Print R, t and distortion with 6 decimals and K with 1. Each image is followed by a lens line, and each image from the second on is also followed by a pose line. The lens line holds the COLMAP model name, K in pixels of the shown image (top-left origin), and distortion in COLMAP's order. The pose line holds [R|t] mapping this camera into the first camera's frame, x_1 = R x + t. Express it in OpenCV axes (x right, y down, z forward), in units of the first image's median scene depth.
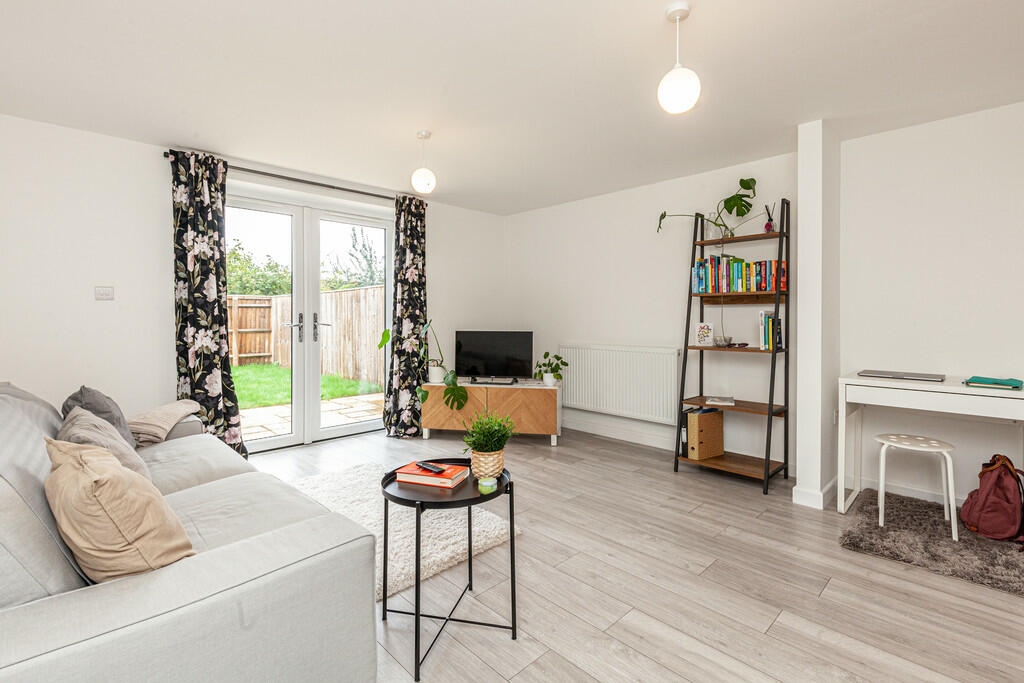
lens RADIAL K [[469.7, 0, 516.1], [0, 469.7, 317.3], [0, 0, 1]] dist [0.007193, -0.001599]
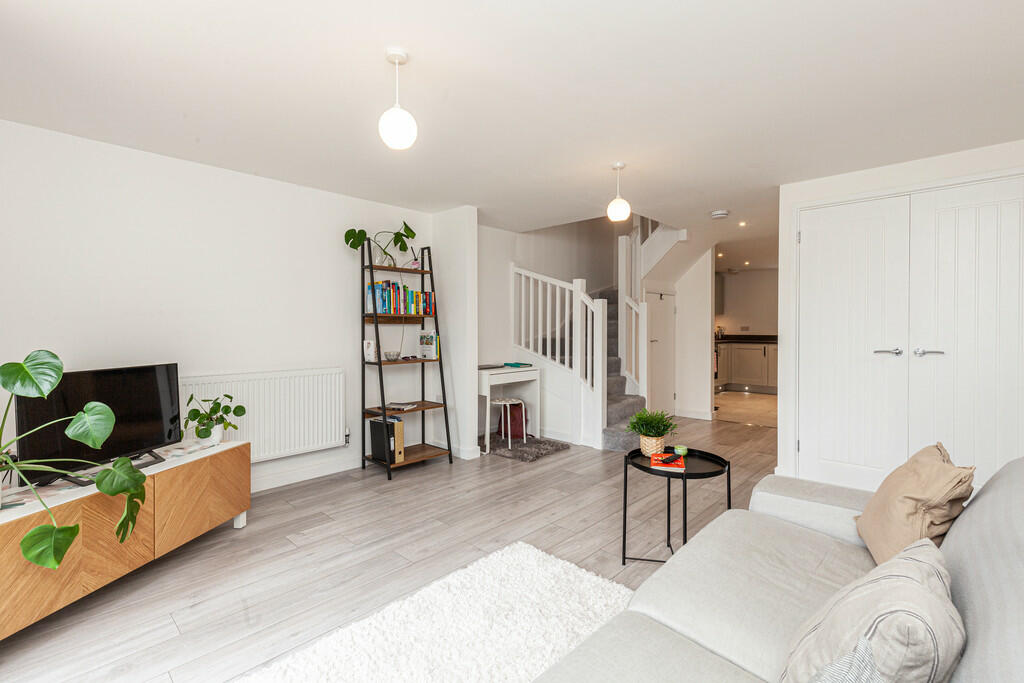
lens RADIAL K [[469.7, 0, 512.5], [0, 469.7, 331.6], [0, 0, 1]] dist [0.007193, -0.001599]
pose [[-0.038140, -0.008483, 0.999236, -0.784517], [0.002897, 0.999959, 0.008600, -0.019102], [-0.999268, 0.003222, -0.038113, 0.809027]]
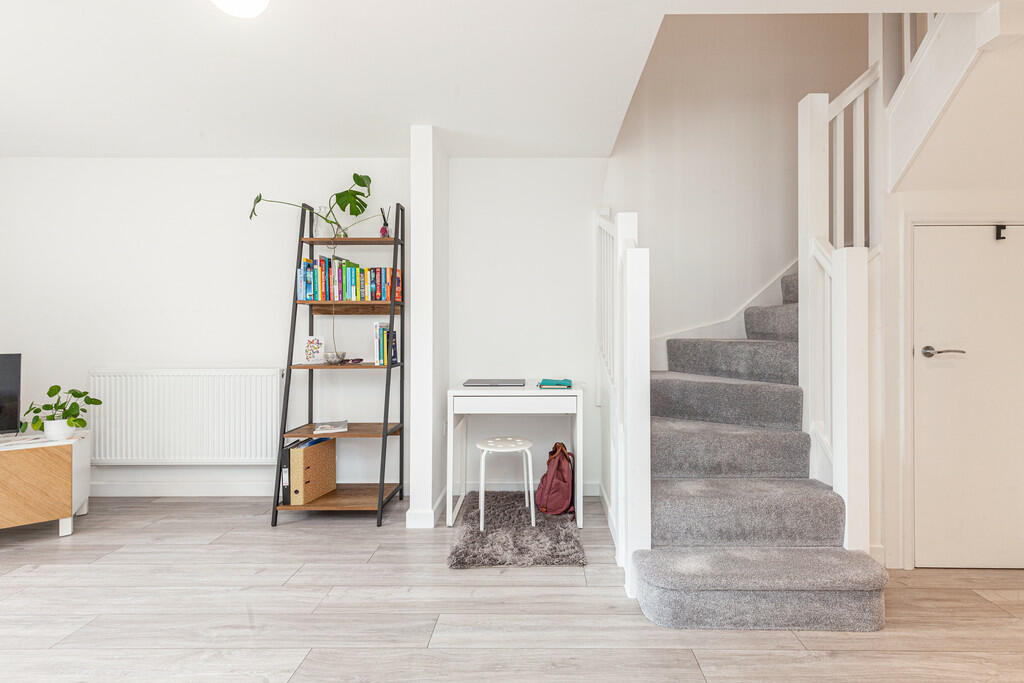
lens RADIAL K [[469.7, 0, 539.7], [0, 469.7, 327.4], [0, 0, 1]] dist [0.007193, -0.001599]
pose [[0.703630, 0.000023, 0.710566, 0.098710], [0.002442, 0.999994, -0.002451, -0.000684], [-0.710562, 0.003460, 0.703626, 0.137814]]
